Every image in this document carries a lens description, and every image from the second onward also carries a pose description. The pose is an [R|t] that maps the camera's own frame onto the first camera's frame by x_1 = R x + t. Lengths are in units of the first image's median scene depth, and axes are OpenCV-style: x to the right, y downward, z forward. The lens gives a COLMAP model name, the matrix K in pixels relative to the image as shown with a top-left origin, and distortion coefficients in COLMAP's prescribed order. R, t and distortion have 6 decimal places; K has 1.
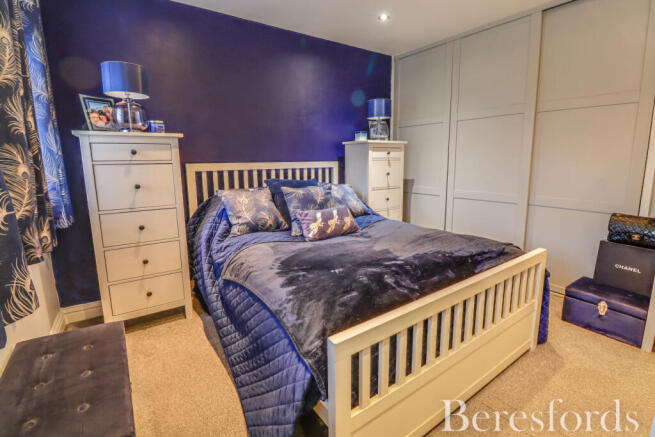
lens RADIAL K [[306.5, 0, 328.1], [0, 306.5, 208.2], [0, 0, 1]] dist [0.000306, -0.013379]
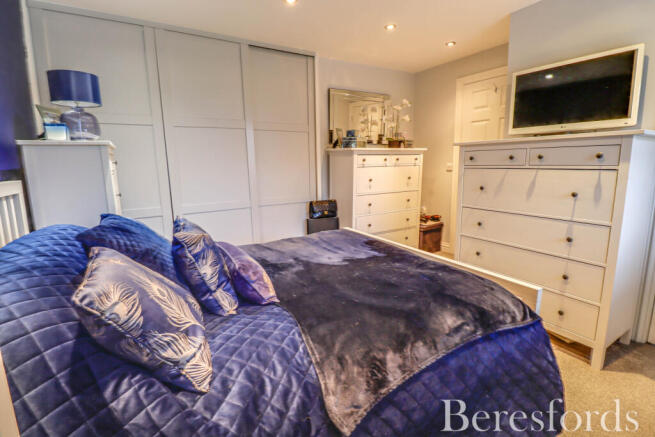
lens RADIAL K [[306.5, 0, 328.1], [0, 306.5, 208.2], [0, 0, 1]] dist [0.000306, -0.013379]
pose [[0.075115, -0.134377, 0.988079, -0.461109], [0.186426, 0.975300, 0.118467, -0.089748], [-0.979593, 0.175305, 0.098311, 0.580703]]
